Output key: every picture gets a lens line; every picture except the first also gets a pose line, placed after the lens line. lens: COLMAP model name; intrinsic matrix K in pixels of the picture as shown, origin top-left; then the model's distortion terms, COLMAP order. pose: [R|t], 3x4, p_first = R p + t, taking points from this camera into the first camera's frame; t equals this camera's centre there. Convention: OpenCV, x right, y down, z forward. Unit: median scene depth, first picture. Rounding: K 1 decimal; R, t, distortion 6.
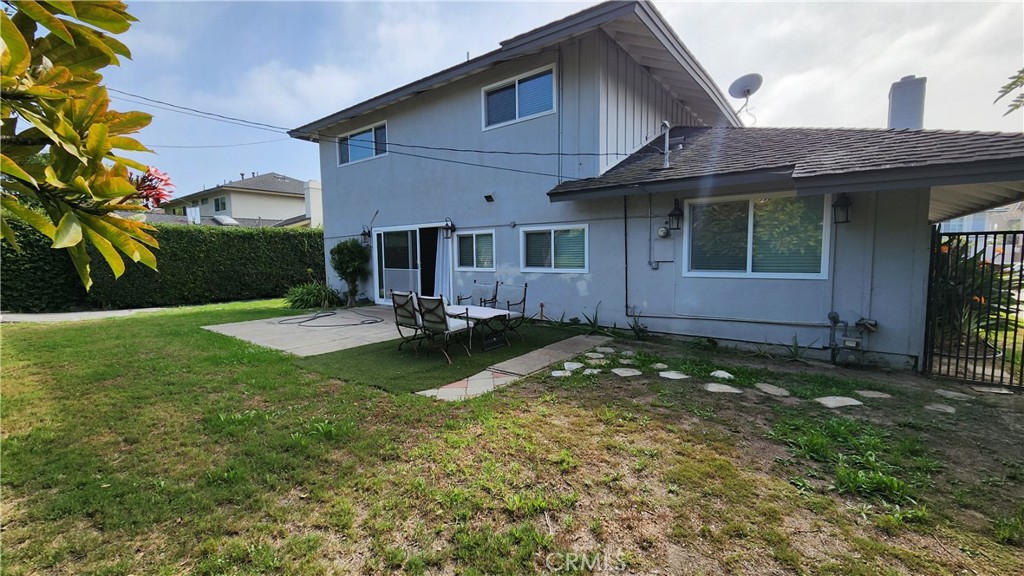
lens RADIAL K [[418.5, 0, 516.6], [0, 418.5, 291.2], [0, 0, 1]] dist [-0.002165, -0.000391]
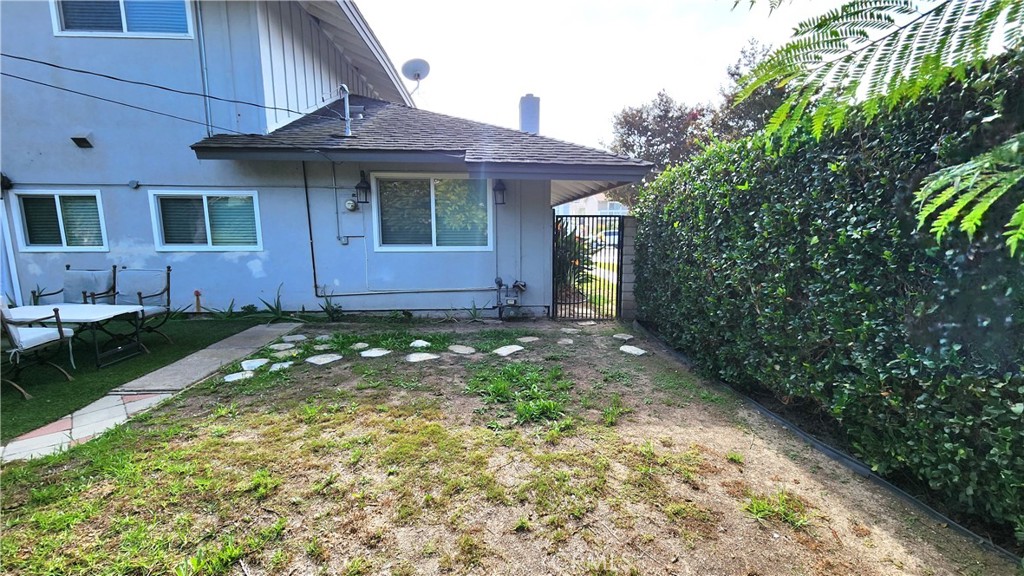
lens RADIAL K [[418.5, 0, 521.1], [0, 418.5, 291.2], [0, 0, 1]] dist [-0.002165, -0.000391]
pose [[0.745918, -0.087776, 0.660229, -0.003817], [0.048403, 0.995801, 0.077704, -0.002099], [-0.664277, -0.026004, 0.747034, 0.029216]]
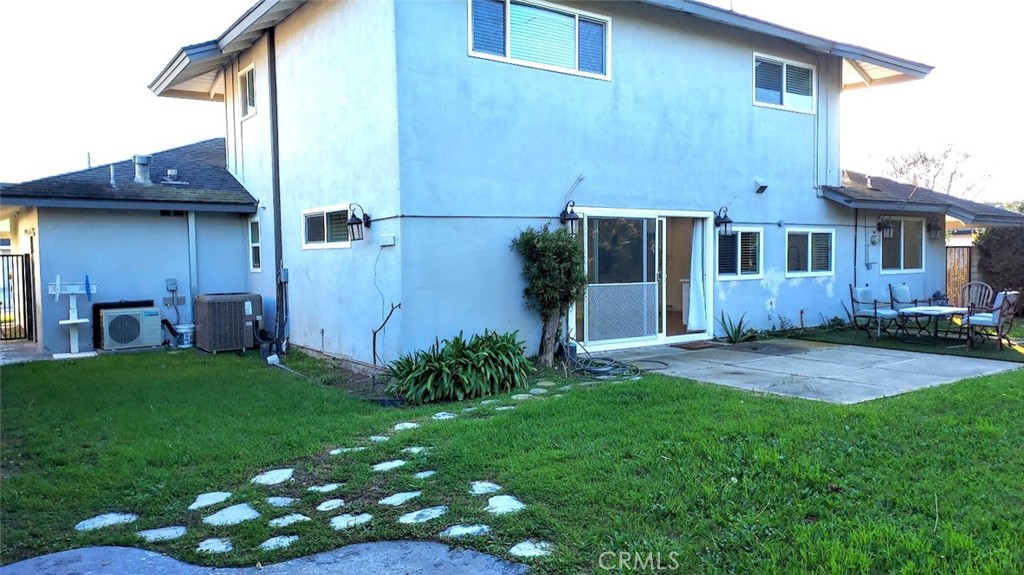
lens RADIAL K [[733.7, 0, 508.0], [0, 733.7, 289.2], [0, 0, 1]] dist [0.062504, -0.048235]
pose [[0.301927, -0.036283, 0.952640, -1.939286], [0.087552, 0.996108, 0.010190, -0.103703], [-0.949302, 0.080329, 0.303928, 1.271941]]
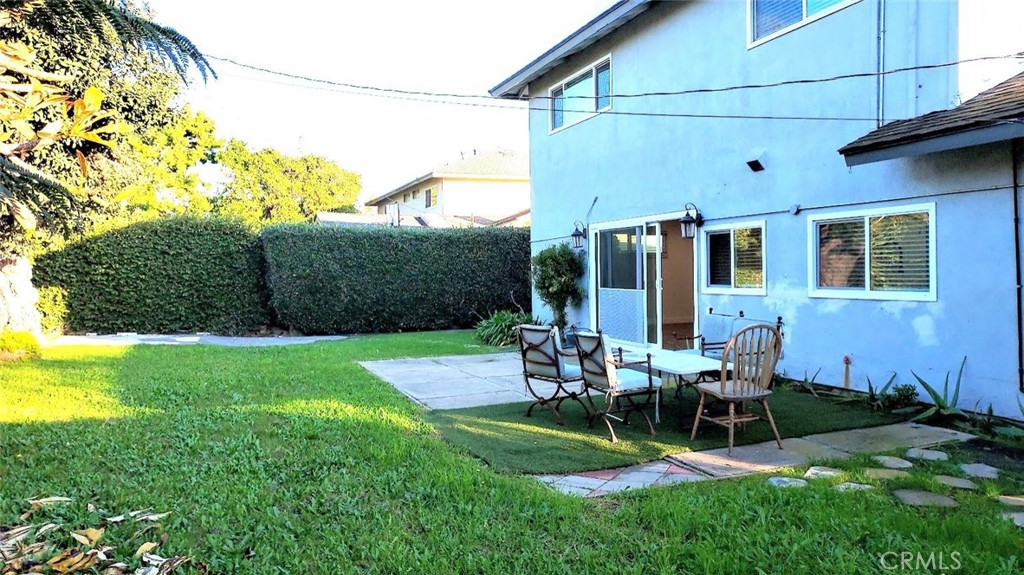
lens RADIAL K [[733.7, 0, 509.2], [0, 733.7, 289.5], [0, 0, 1]] dist [0.062504, -0.048235]
pose [[0.856258, 0.007901, -0.516488, 0.202633], [-0.034306, 0.998545, -0.041598, -0.002224], [0.515408, 0.053337, 0.855284, -0.020961]]
